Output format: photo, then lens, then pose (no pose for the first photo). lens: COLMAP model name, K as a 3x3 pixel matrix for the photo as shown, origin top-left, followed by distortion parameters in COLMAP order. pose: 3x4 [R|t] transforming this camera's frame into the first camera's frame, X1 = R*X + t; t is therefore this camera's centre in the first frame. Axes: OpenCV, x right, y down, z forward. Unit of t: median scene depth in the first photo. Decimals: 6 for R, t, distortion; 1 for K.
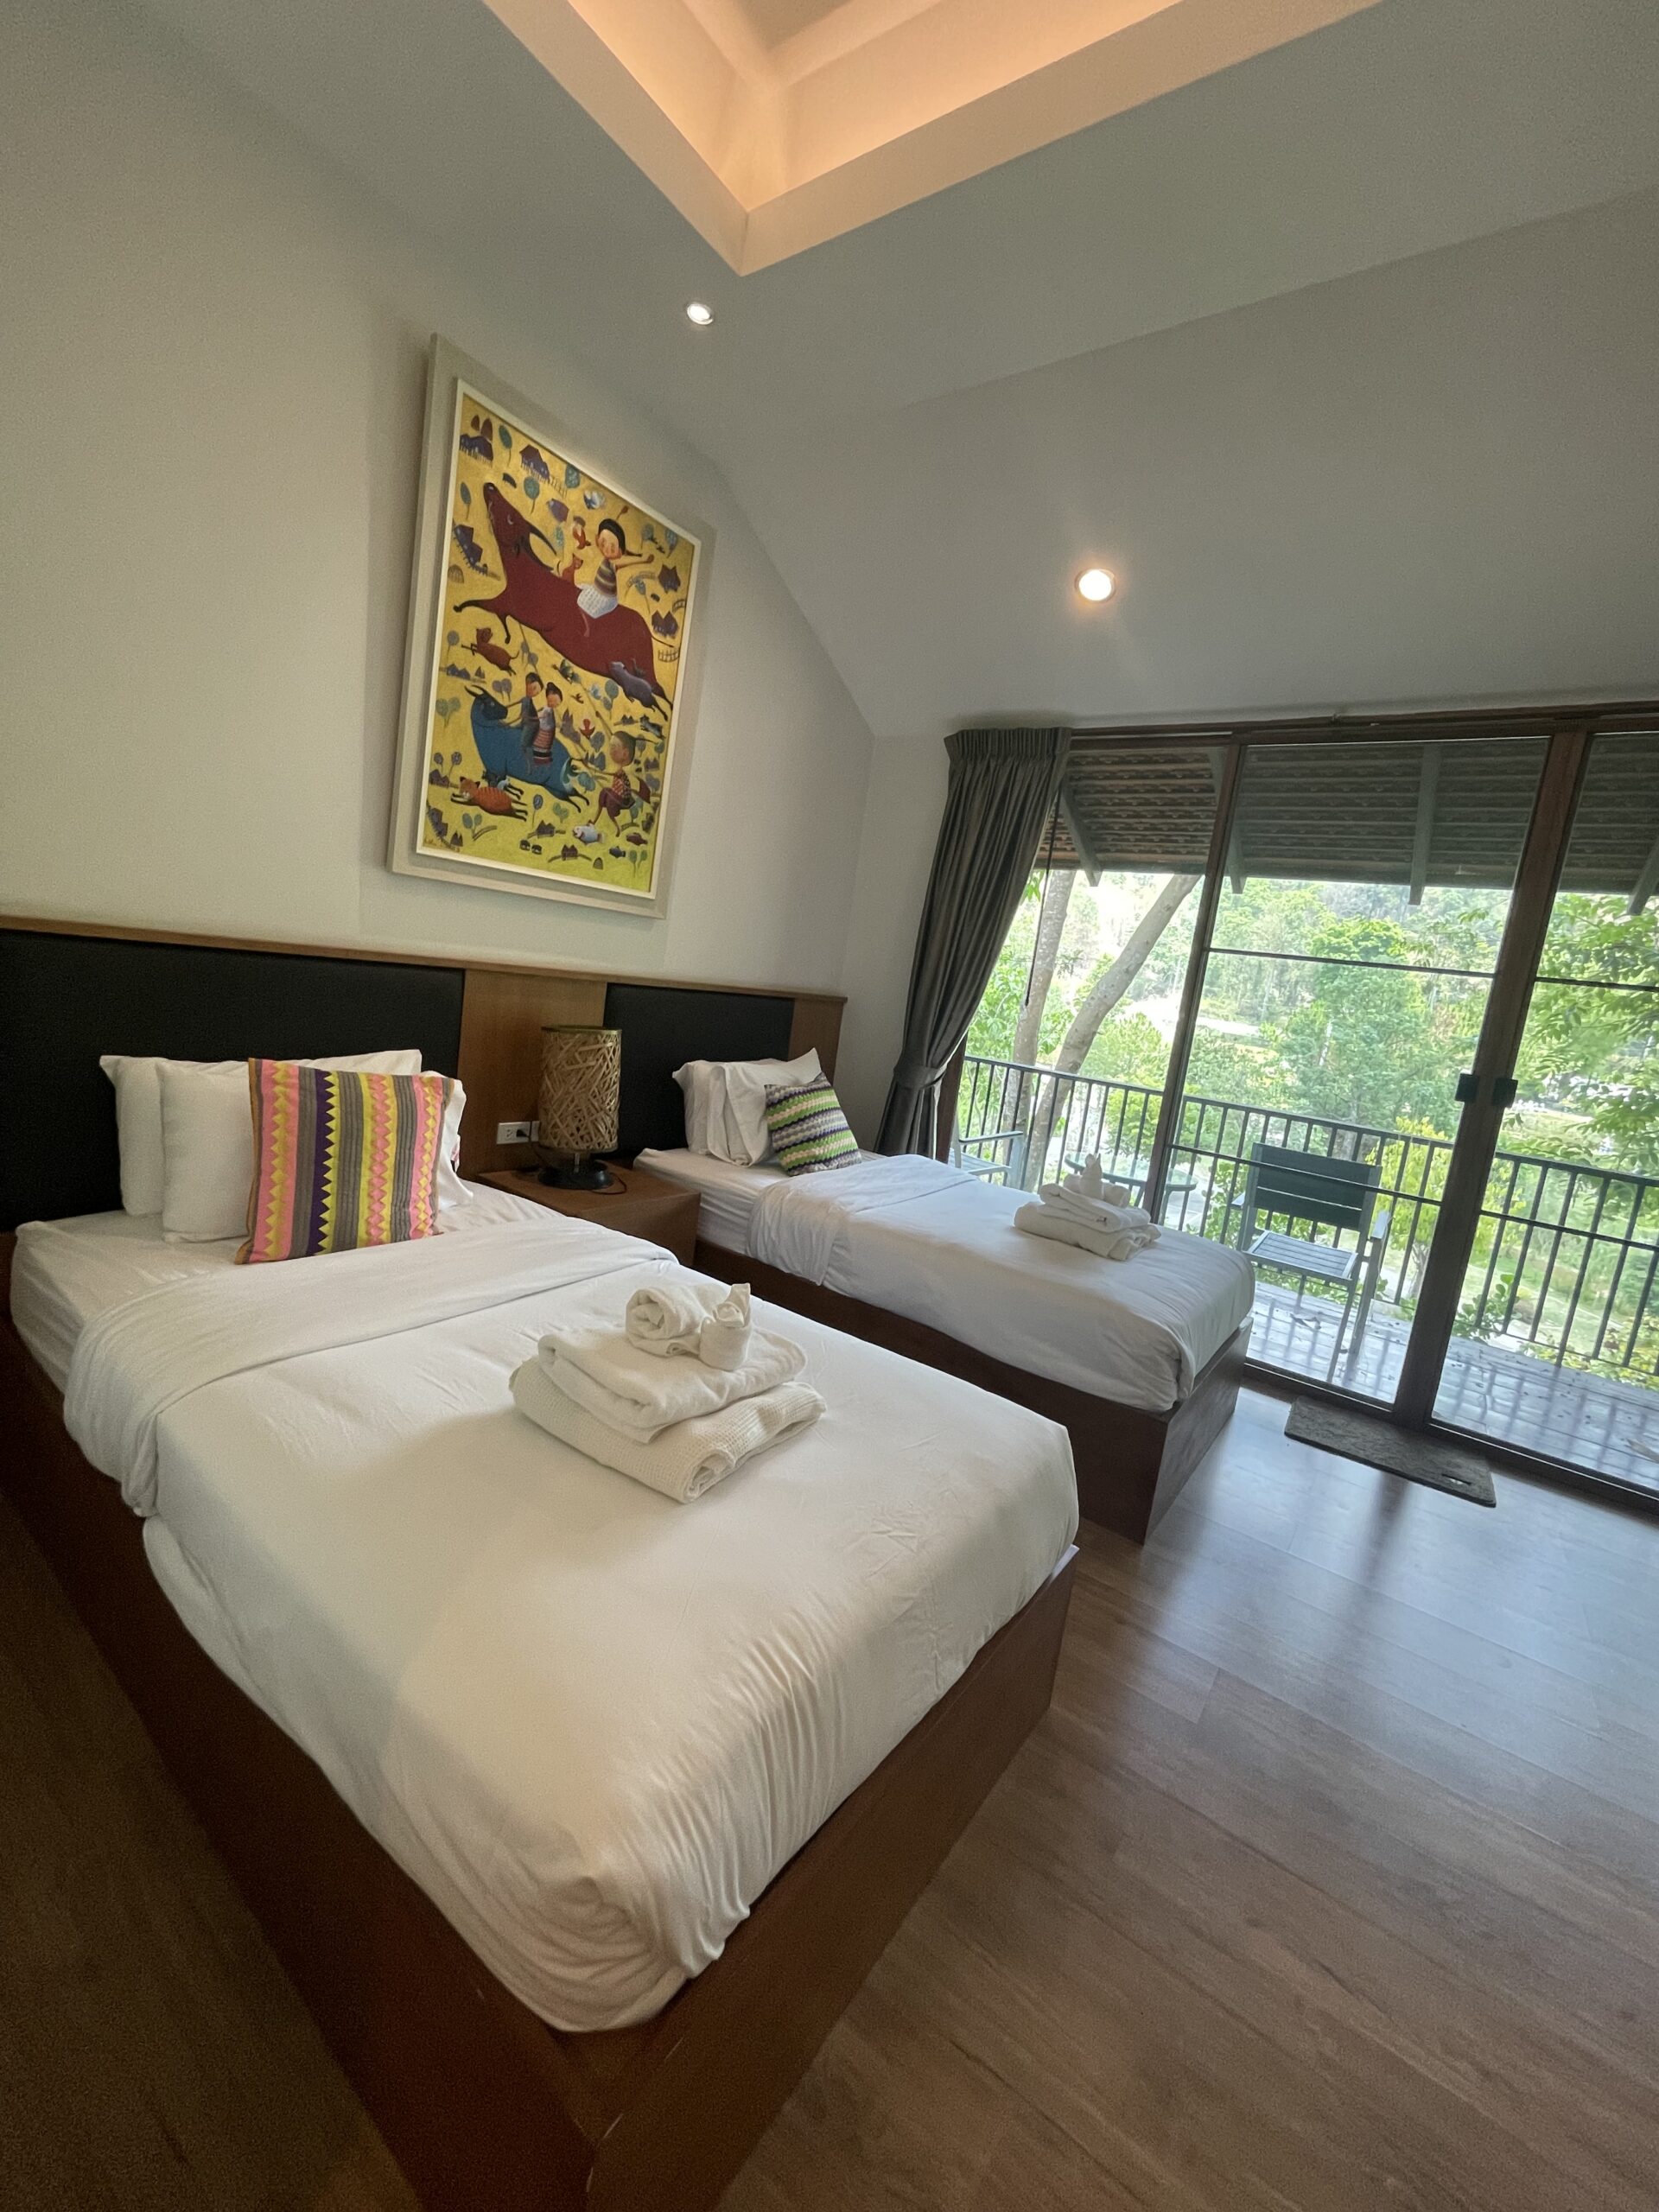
lens RADIAL K [[891.8, 0, 826.6], [0, 891.8, 1093.3], [0, 0, 1]] dist [-0.016262, -0.000014]
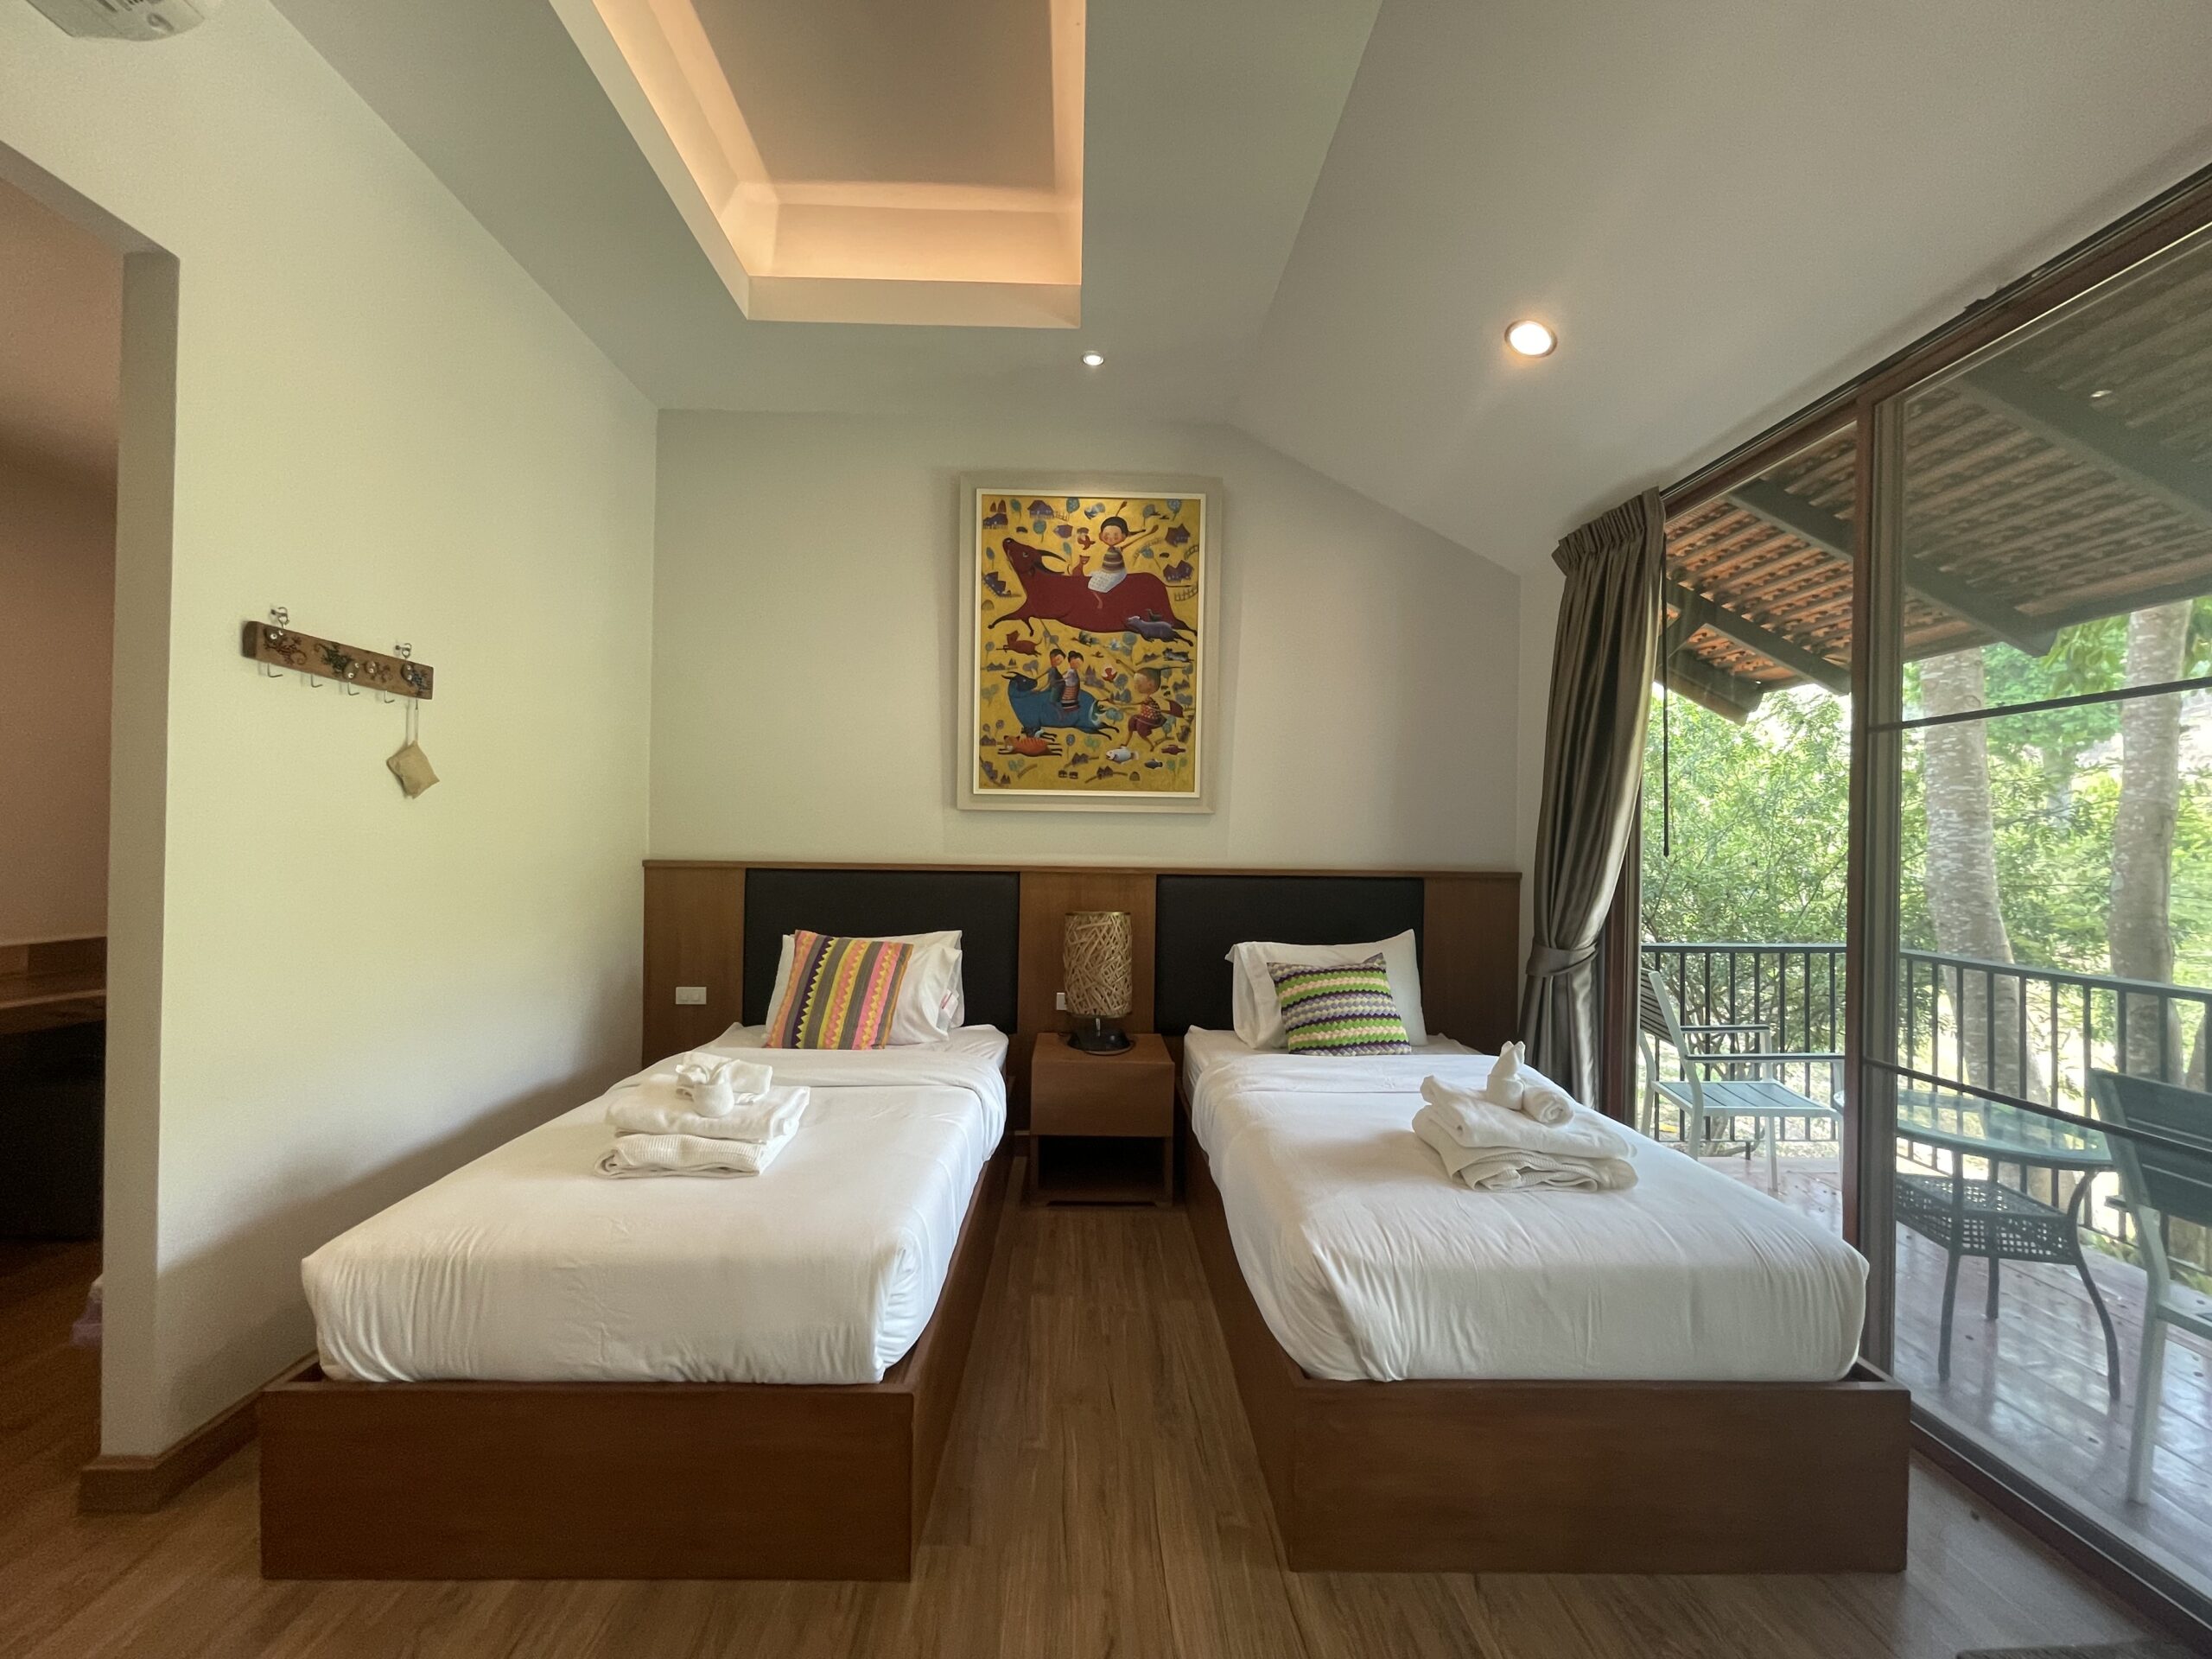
lens RADIAL K [[891.8, 0, 1102.2], [0, 891.8, 839.2], [0, 0, 1]] dist [-0.016262, -0.000014]
pose [[0.605923, -0.126436, -0.785411, 0.695852], [-0.041548, 0.980912, -0.189961, 0.058068], [0.794437, 0.147734, 0.589104, 0.289057]]
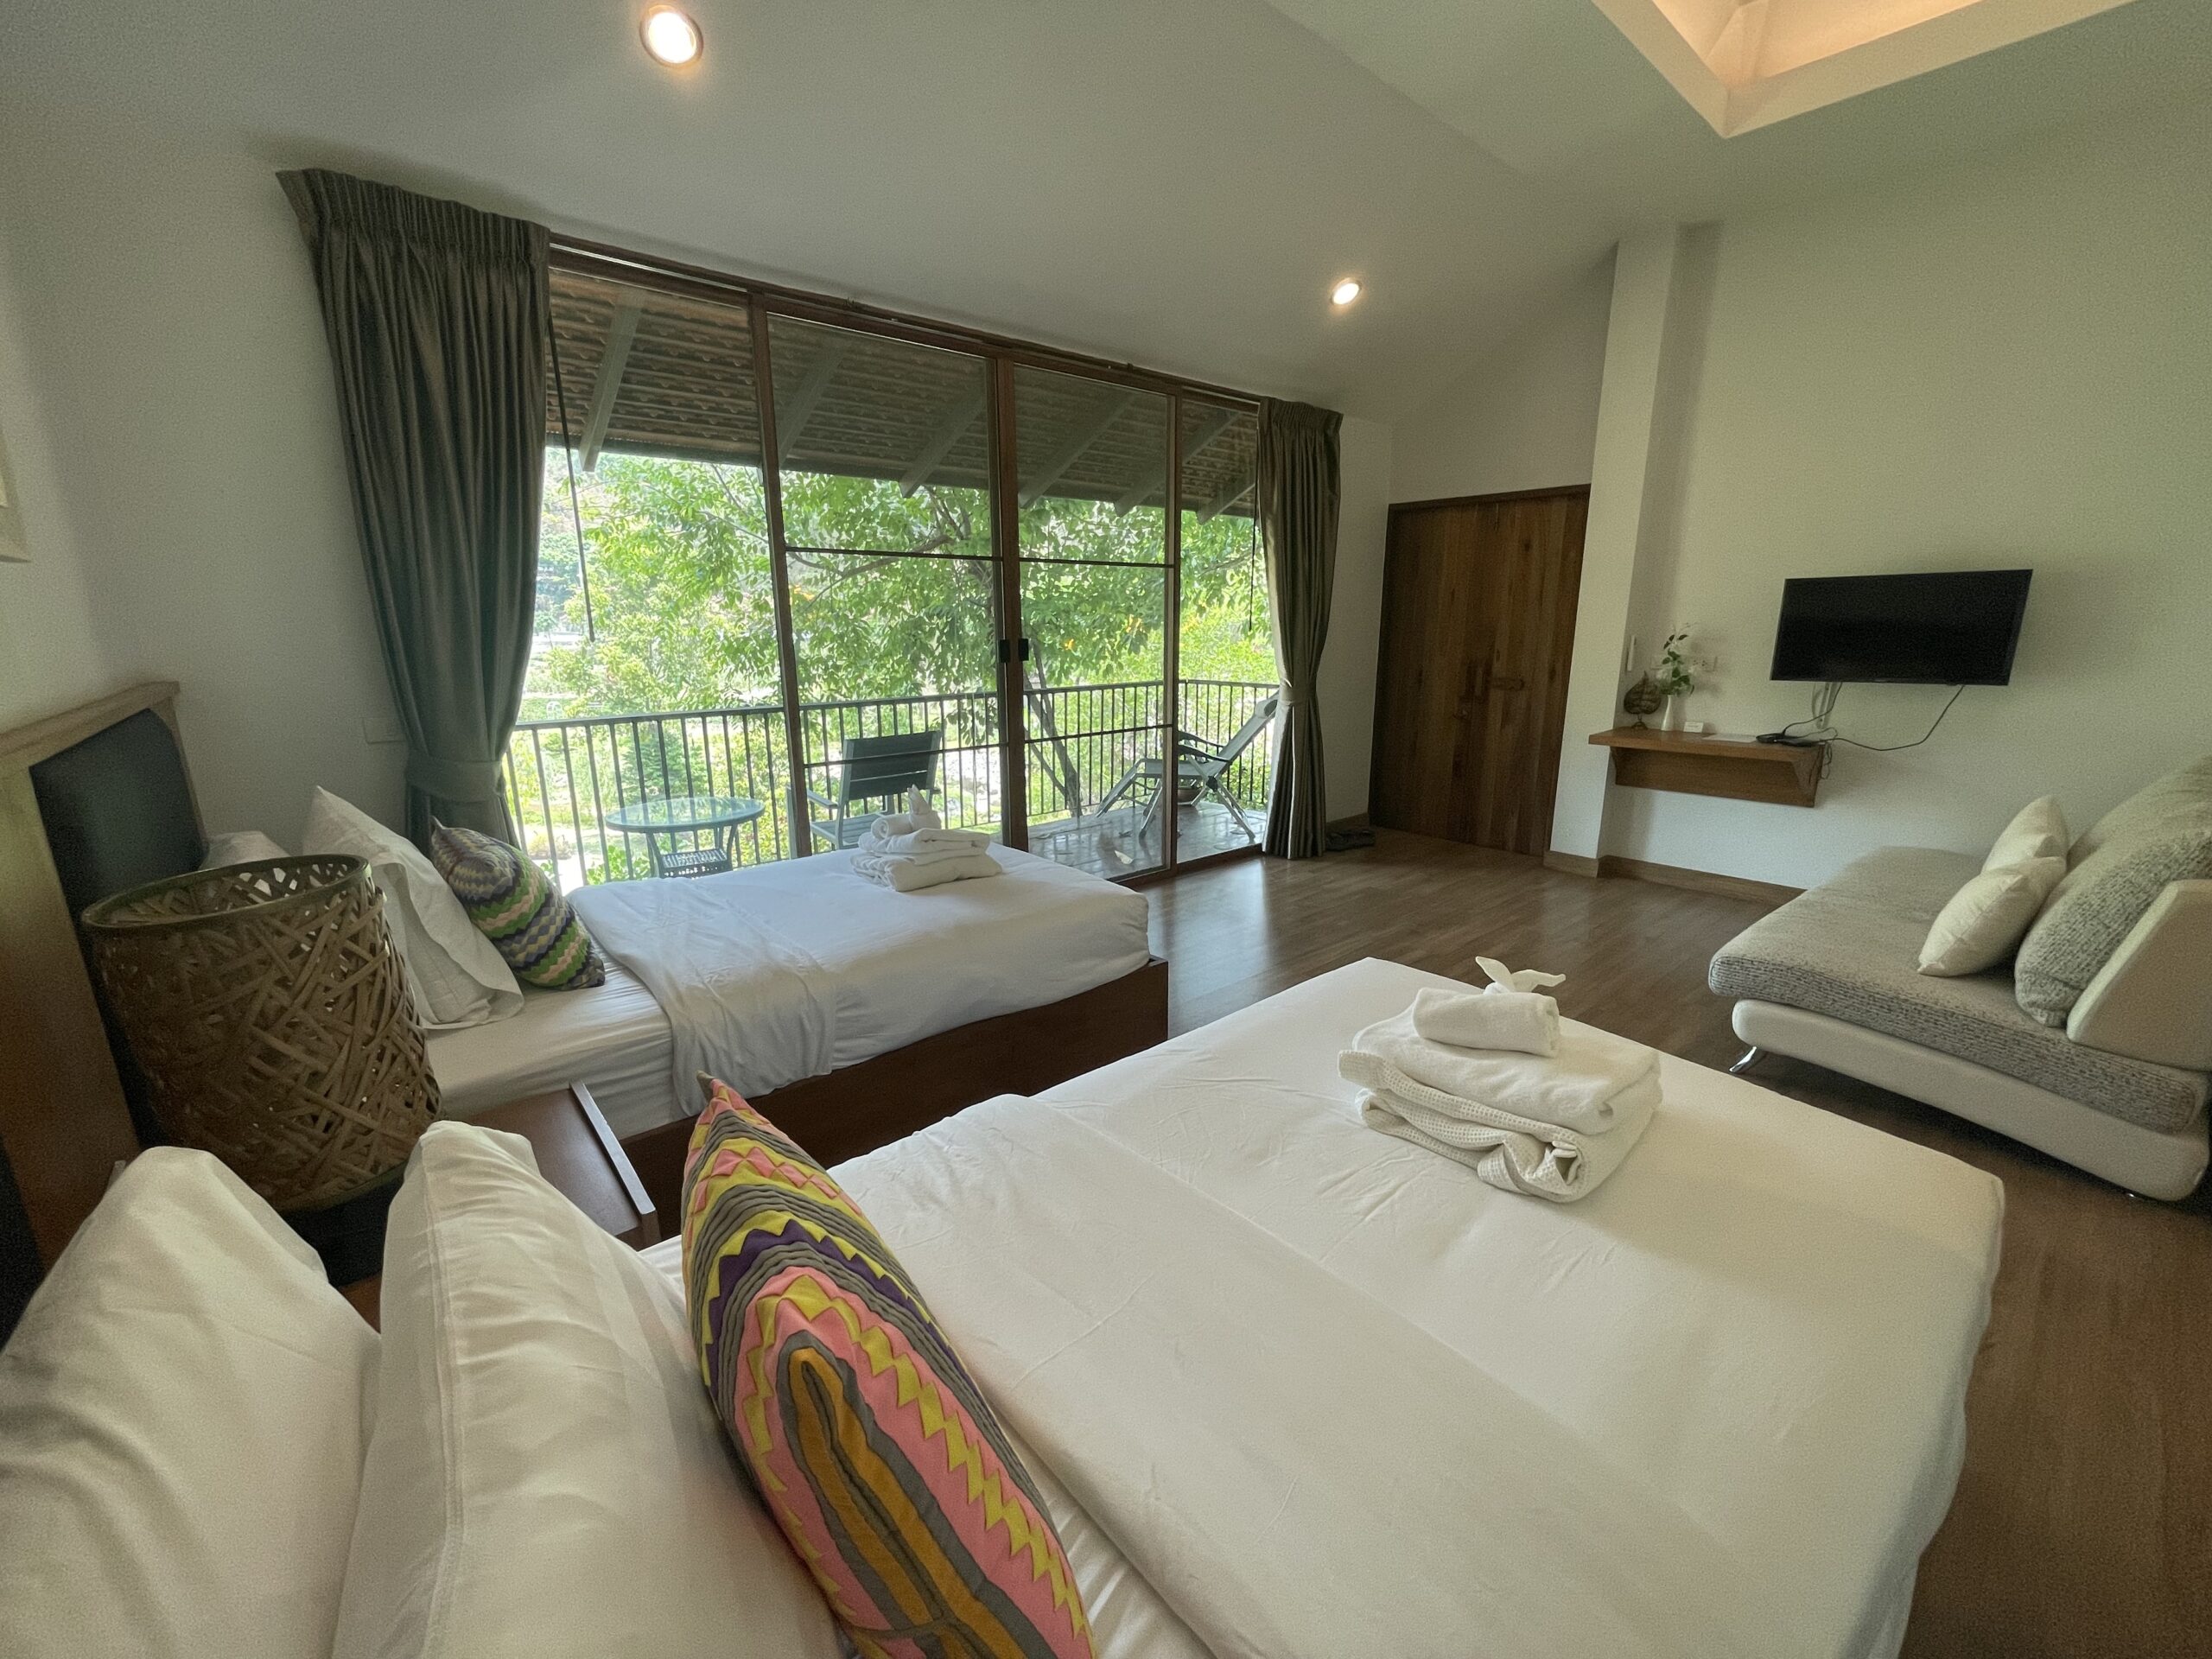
lens RADIAL K [[891.8, 0, 1102.2], [0, 891.8, 839.2], [0, 0, 1]] dist [-0.016262, -0.000014]
pose [[0.227760, -0.360666, 0.904459, -0.538100], [0.162757, 0.929905, 0.329828, -0.162427], [-0.960019, 0.072086, 0.270496, 0.561293]]
